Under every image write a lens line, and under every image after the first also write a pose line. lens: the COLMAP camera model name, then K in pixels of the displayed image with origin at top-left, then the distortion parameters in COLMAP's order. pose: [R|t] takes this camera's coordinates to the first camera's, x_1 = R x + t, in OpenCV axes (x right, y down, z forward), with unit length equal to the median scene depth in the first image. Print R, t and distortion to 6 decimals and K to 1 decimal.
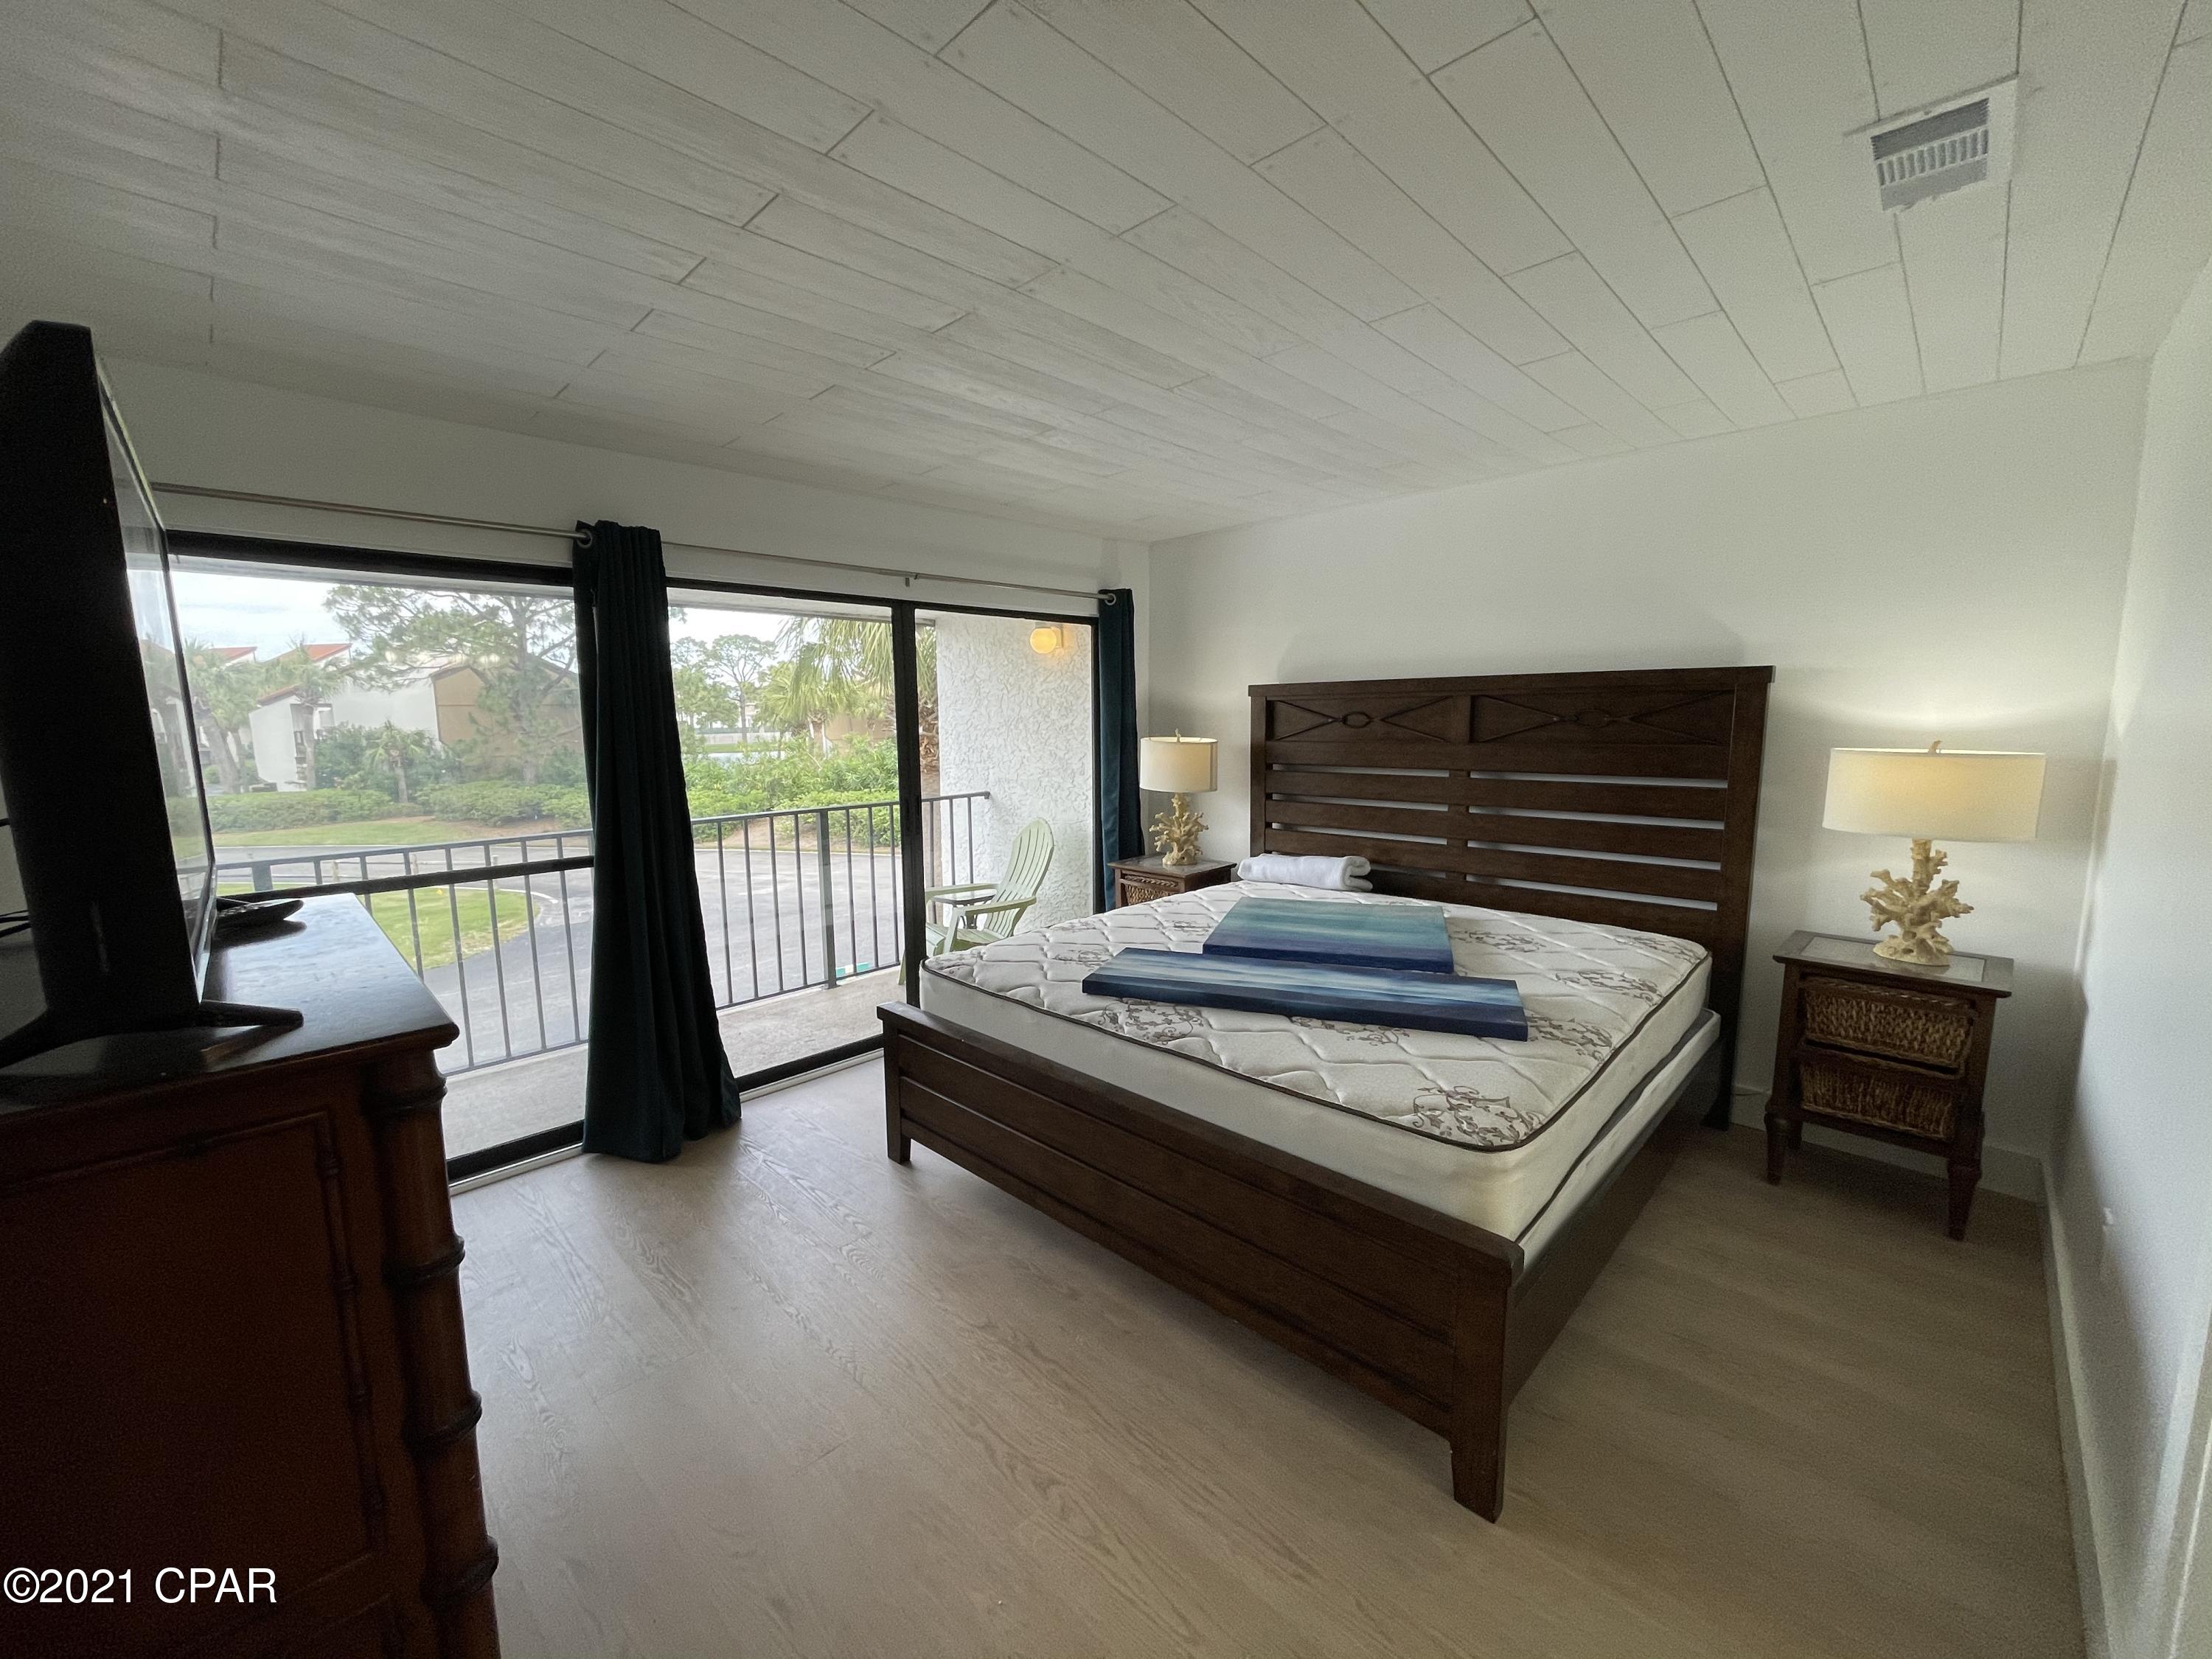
lens RADIAL K [[893.3, 0, 1111.2], [0, 893.3, 834.1], [0, 0, 1]] dist [-0.005479, 0.001373]
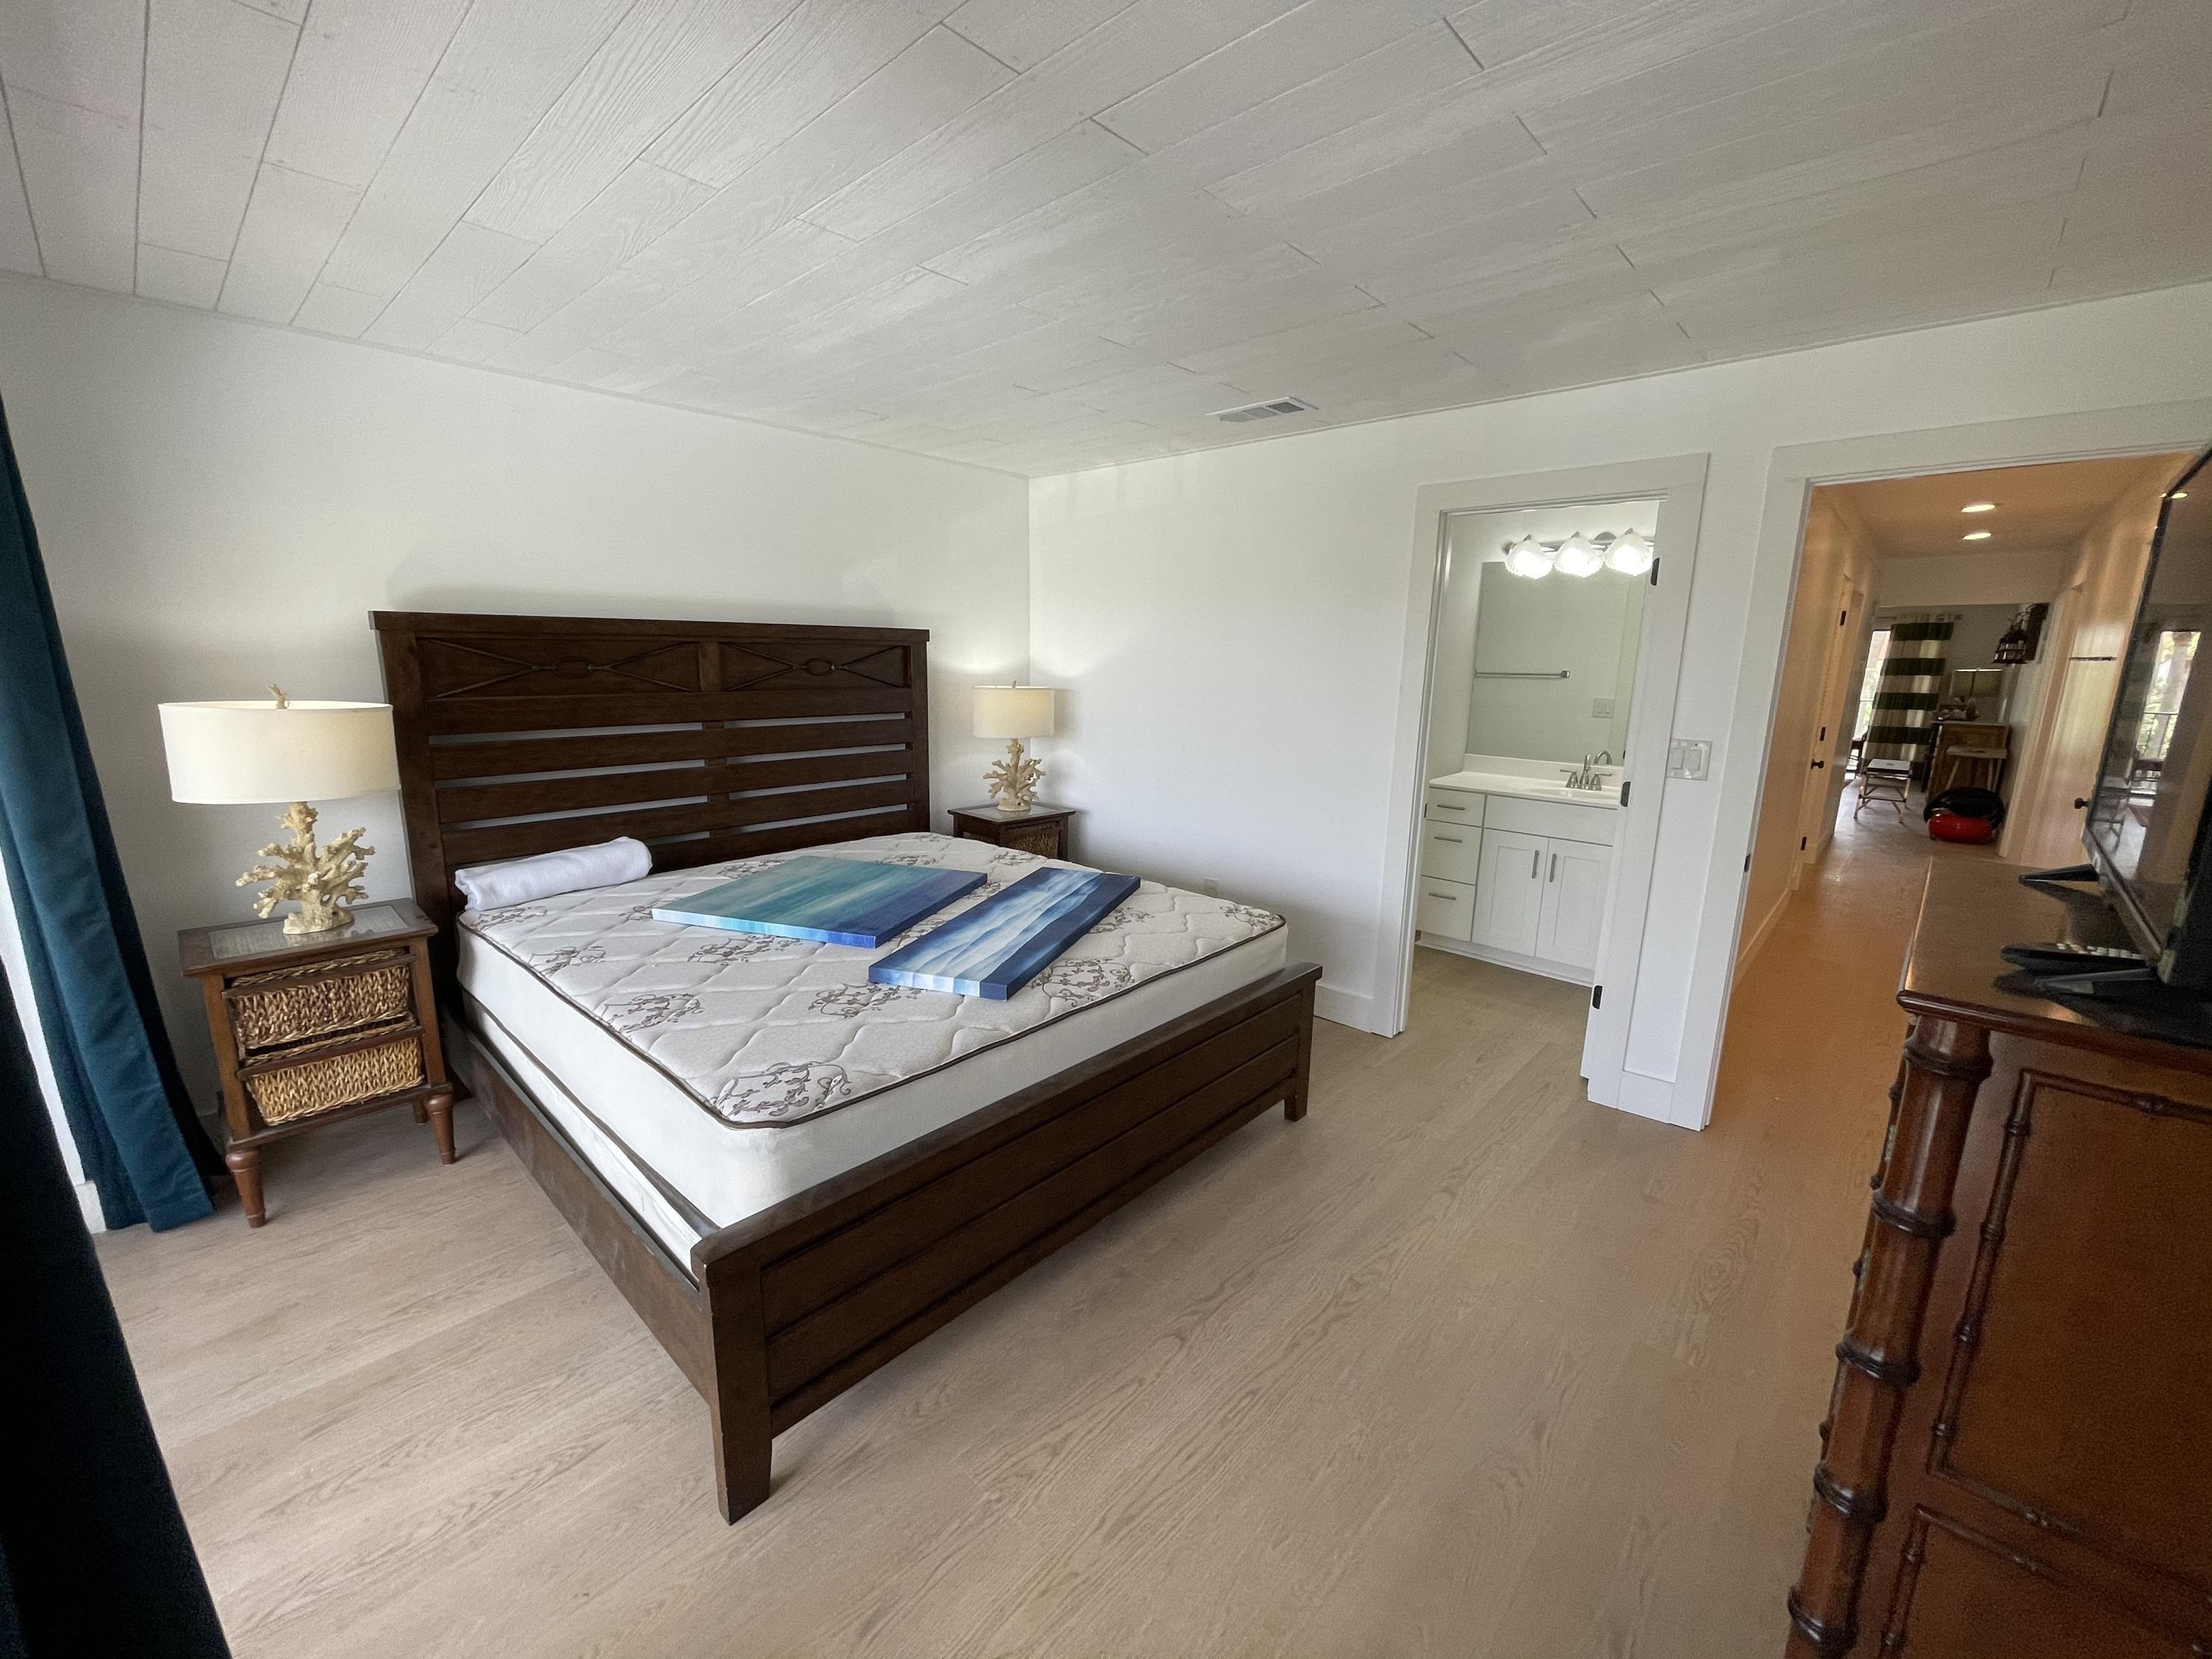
lens RADIAL K [[893.3, 0, 1070.3], [0, 893.3, 841.2], [0, 0, 1]] dist [-0.005479, 0.001373]
pose [[-0.010275, -0.195391, 0.980672, -0.797100], [0.122711, 0.973064, 0.195161, -0.120362], [-0.992389, 0.122345, 0.013979, 0.875447]]
